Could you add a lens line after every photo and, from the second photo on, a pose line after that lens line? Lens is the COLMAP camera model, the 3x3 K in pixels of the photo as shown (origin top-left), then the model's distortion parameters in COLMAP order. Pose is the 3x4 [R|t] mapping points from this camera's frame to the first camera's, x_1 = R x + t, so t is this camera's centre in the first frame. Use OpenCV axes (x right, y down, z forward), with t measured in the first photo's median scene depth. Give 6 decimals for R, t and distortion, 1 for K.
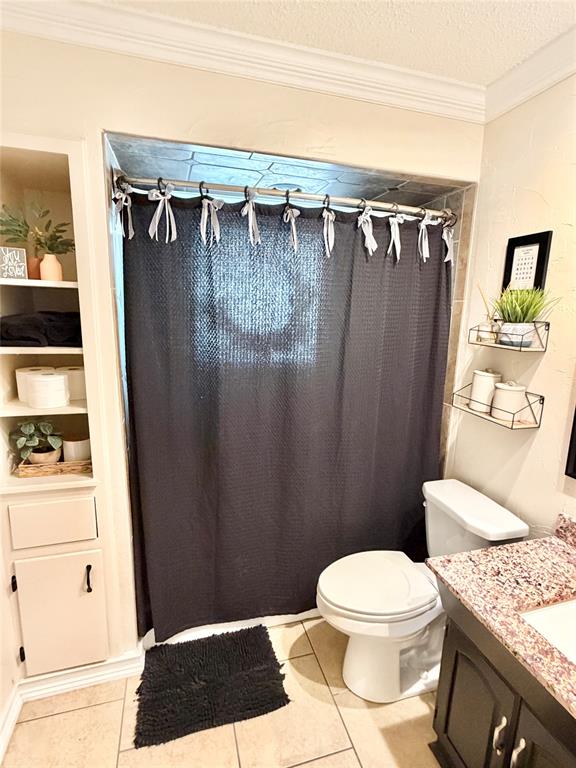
lens RADIAL K [[392.4, 0, 287.5], [0, 392.4, 382.5], [0, 0, 1]] dist [0.004415, -0.001342]
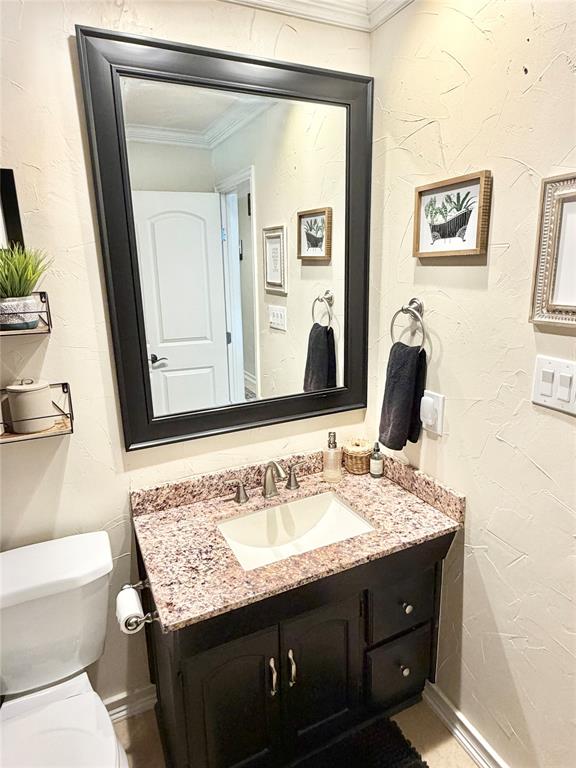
lens RADIAL K [[456.1, 0, 285.5], [0, 456.1, 379.1], [0, 0, 1]] dist [0.007661, 0.000943]
pose [[-0.156286, -0.254742, 0.954296, -0.300210], [0.213483, 0.934619, 0.284452, -0.135604], [-0.964365, 0.248182, -0.091685, 0.607650]]
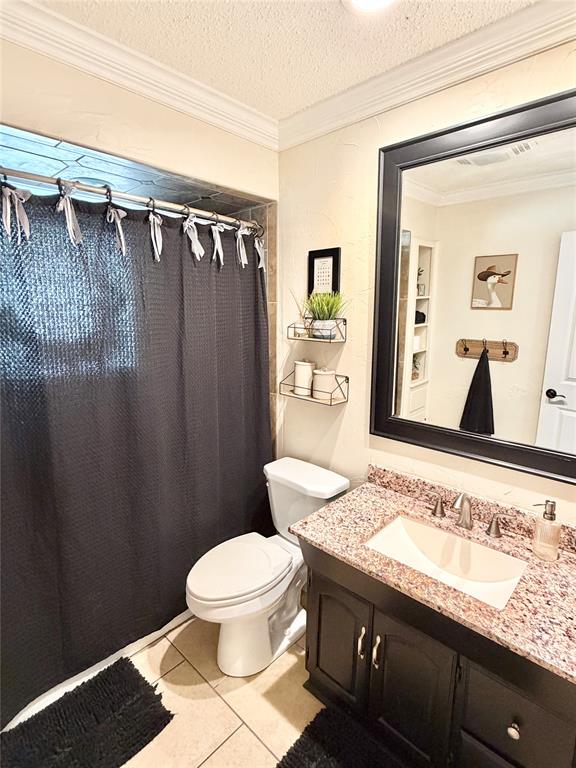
lens RADIAL K [[392.4, 0, 287.9], [0, 392.4, 382.0], [0, 0, 1]] dist [0.004415, -0.001342]
pose [[0.864764, -0.114983, 0.488838, -0.134217], [0.115174, 0.992898, 0.029802, -0.007631], [-0.488793, 0.030530, 0.871865, -0.015306]]
